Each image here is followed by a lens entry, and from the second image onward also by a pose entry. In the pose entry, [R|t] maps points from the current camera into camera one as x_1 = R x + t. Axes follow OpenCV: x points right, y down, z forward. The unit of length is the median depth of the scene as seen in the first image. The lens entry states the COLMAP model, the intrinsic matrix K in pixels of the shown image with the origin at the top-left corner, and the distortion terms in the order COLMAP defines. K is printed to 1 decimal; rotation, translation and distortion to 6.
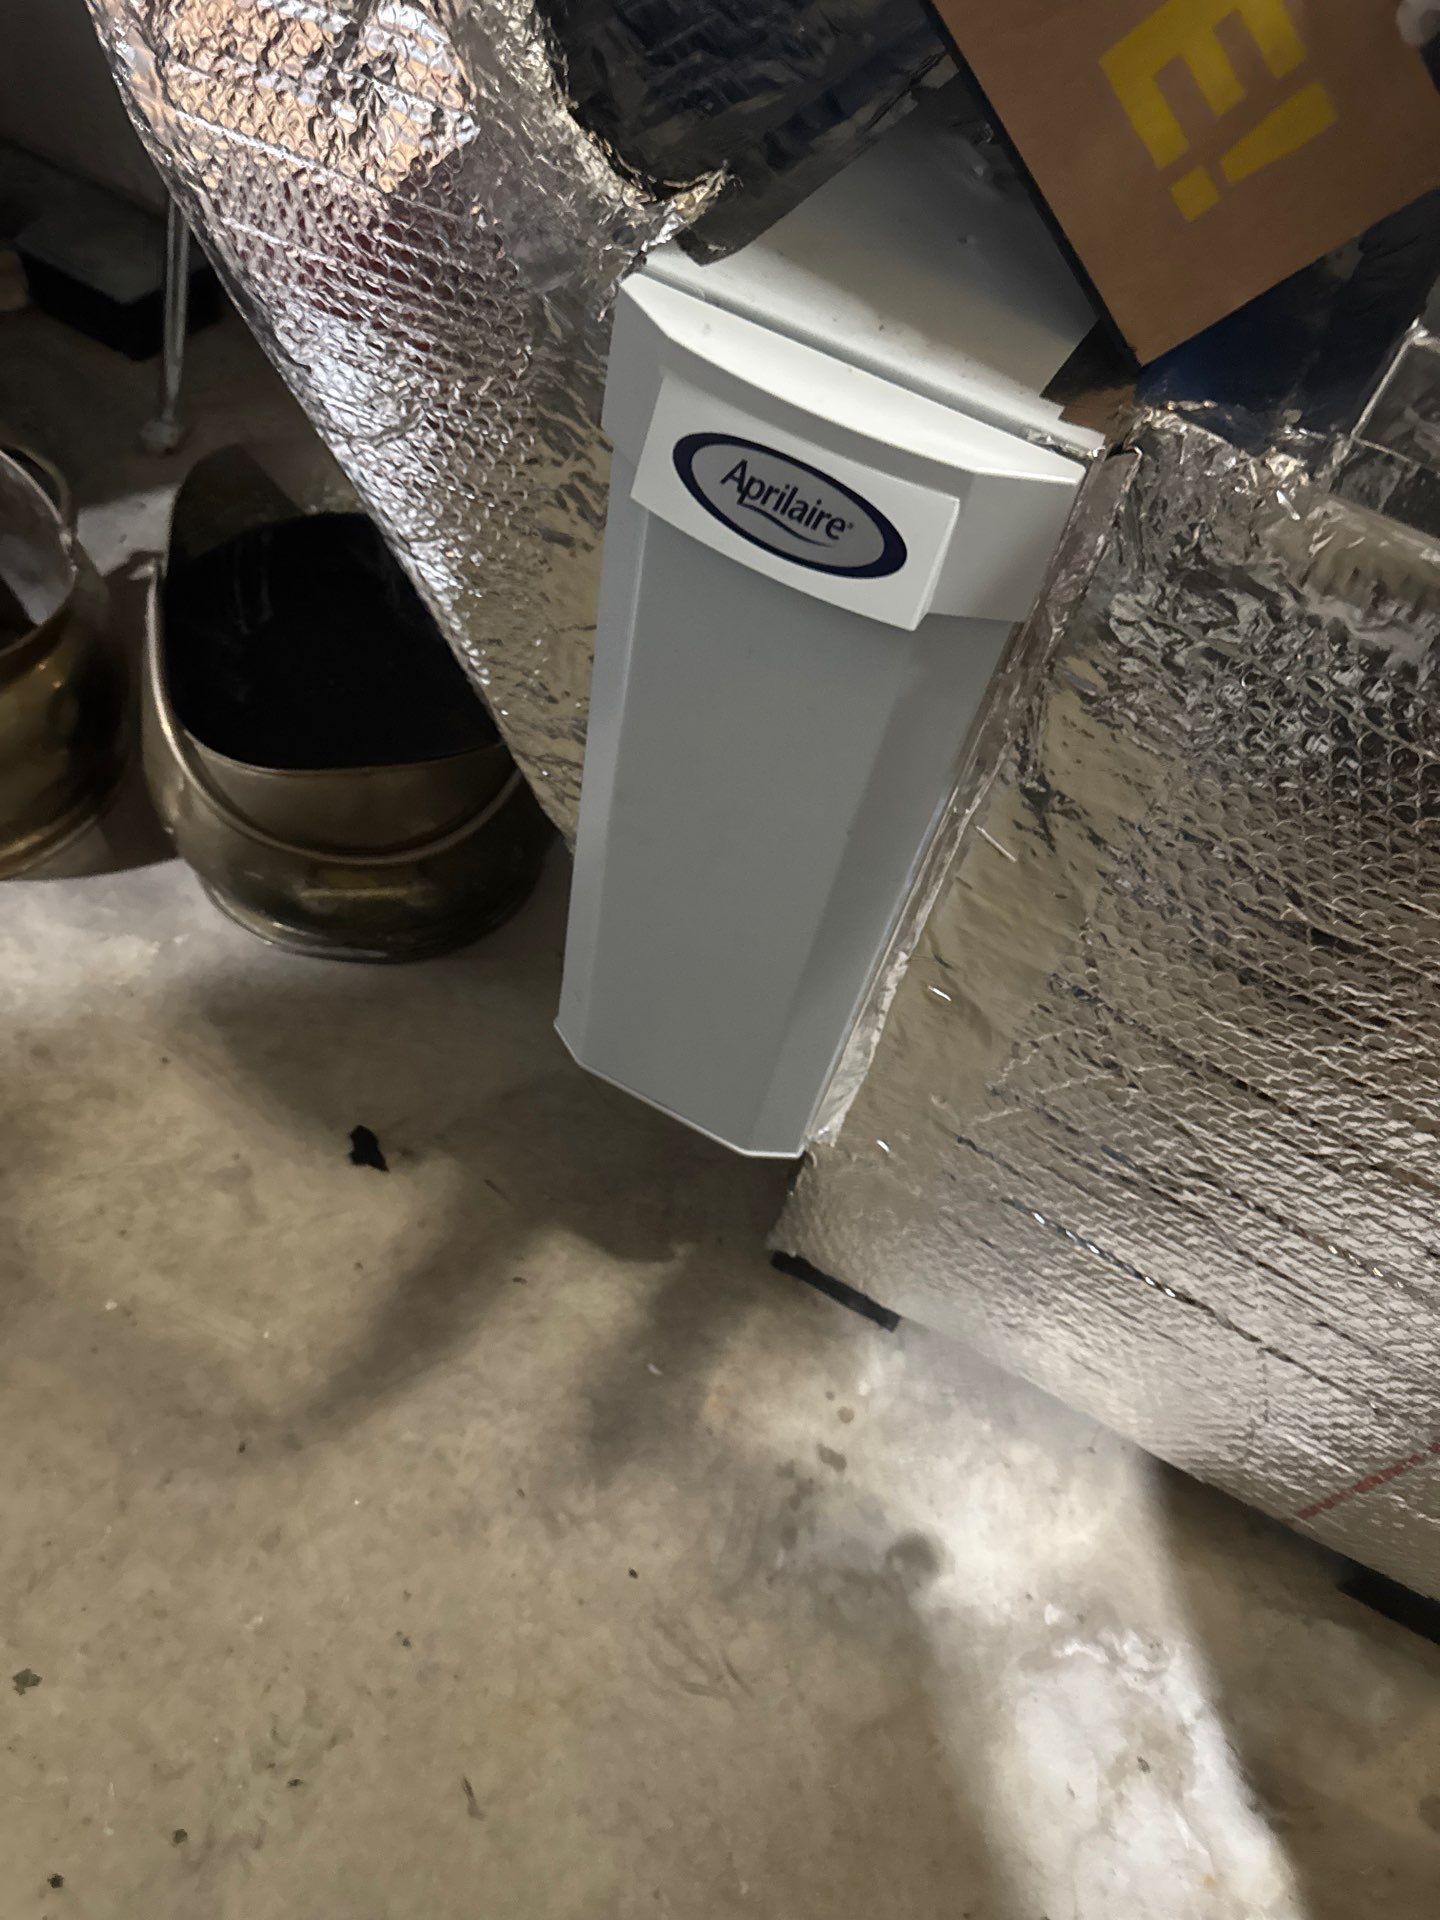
lens RADIAL K [[1331.6, 0, 707.4], [0, 1331.6, 964.3], [0, 0, 1]] dist [0.137757, -0.210044]
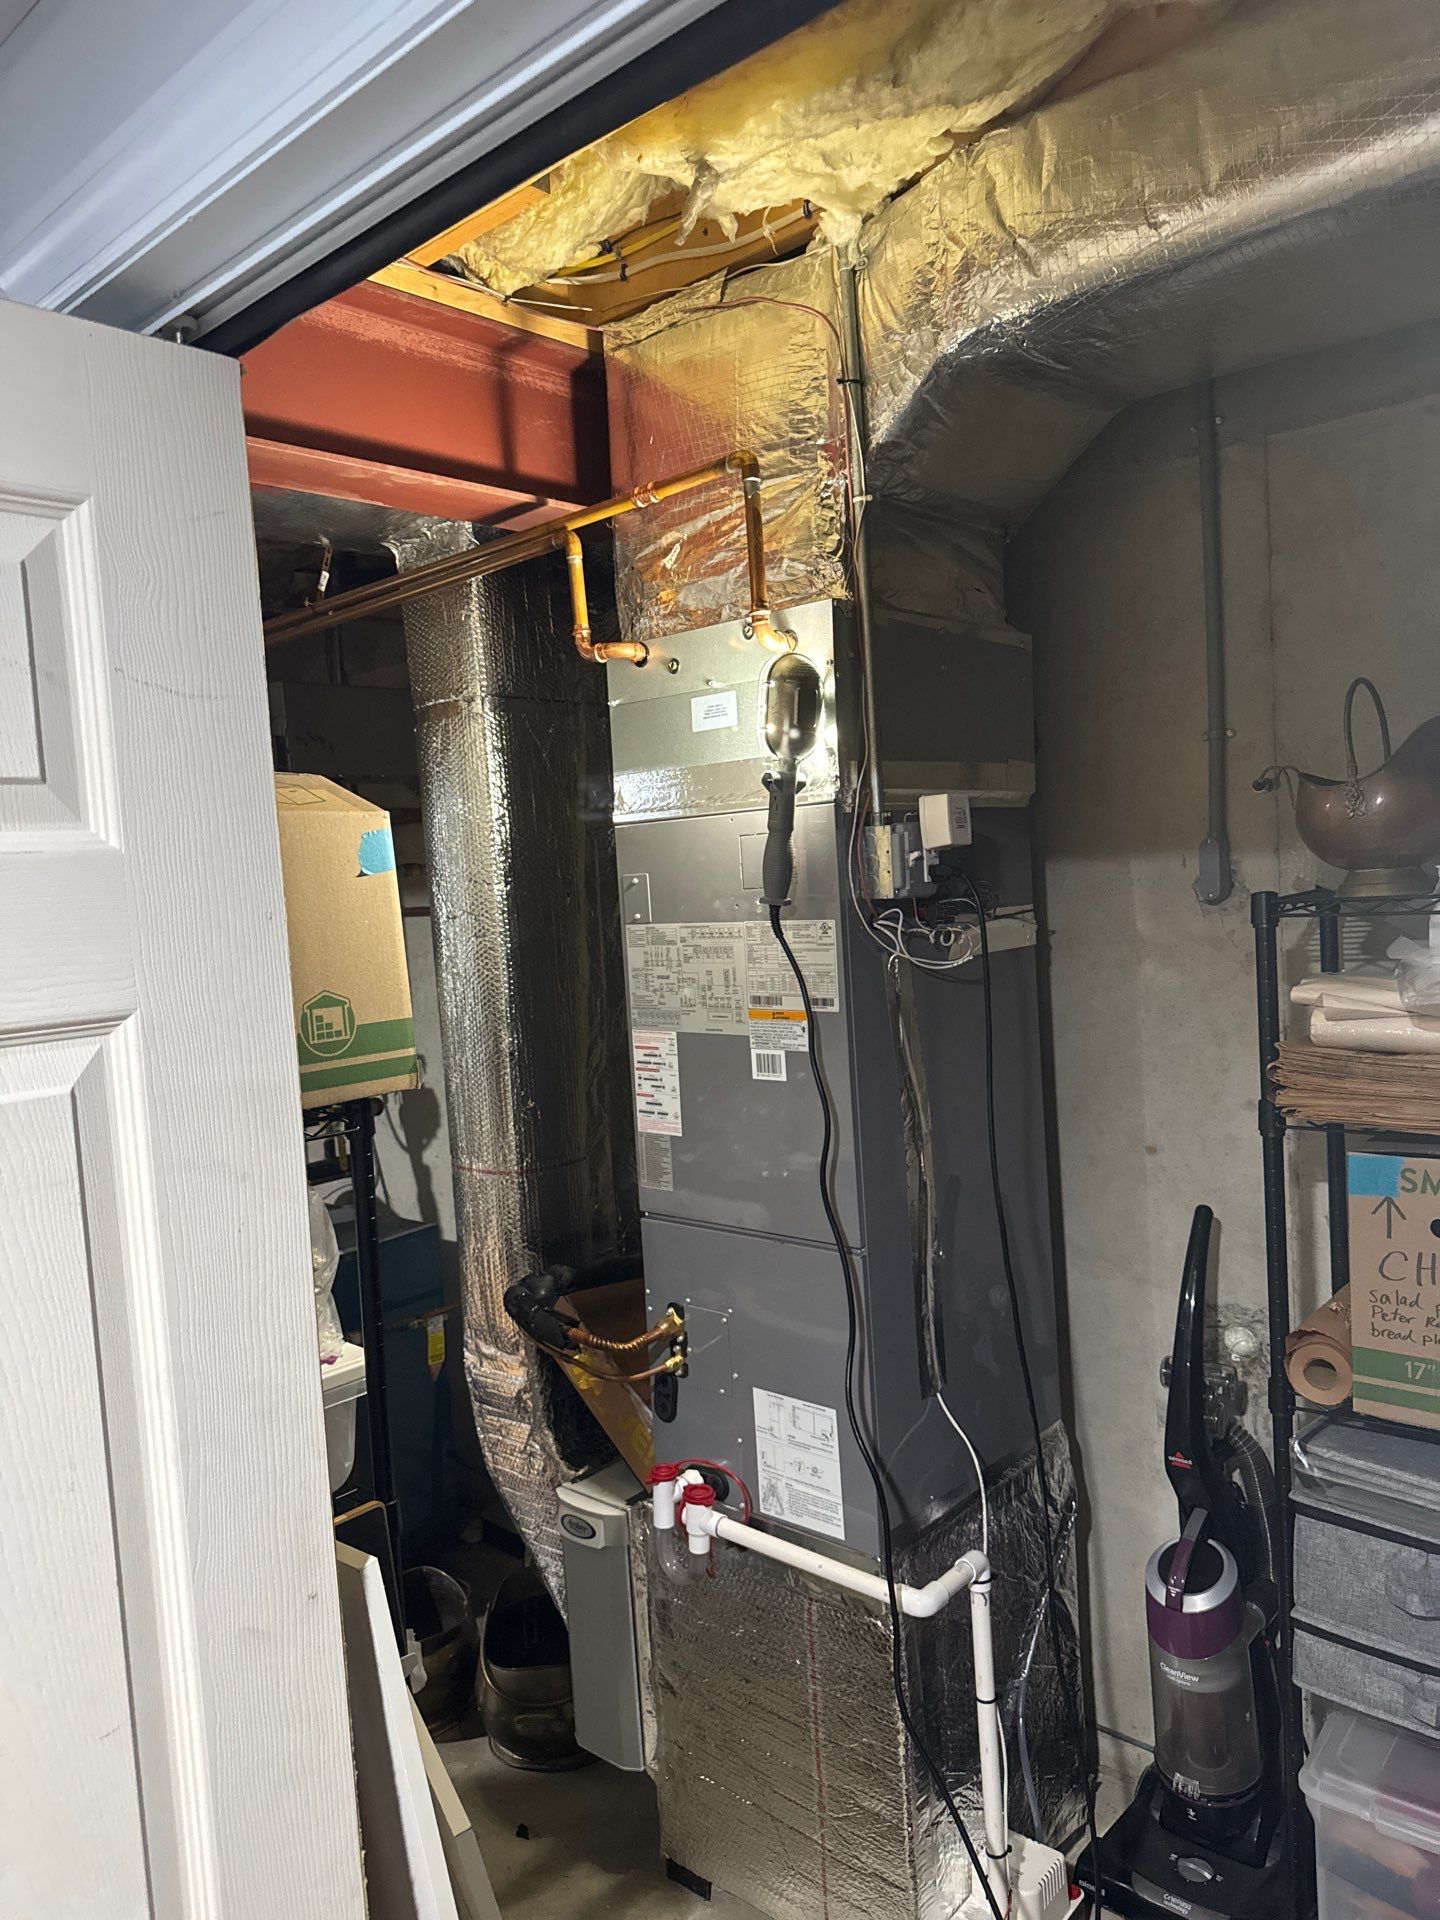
lens RADIAL K [[1331.6, 0, 707.4], [0, 1331.6, 964.3], [0, 0, 1]] dist [0.137757, -0.210044]
pose [[0.945829, -0.202334, -0.253908, 1.096987], [-0.065907, 0.646117, -0.760388, 1.043446], [0.317906, 0.735931, 0.597781, -1.682708]]
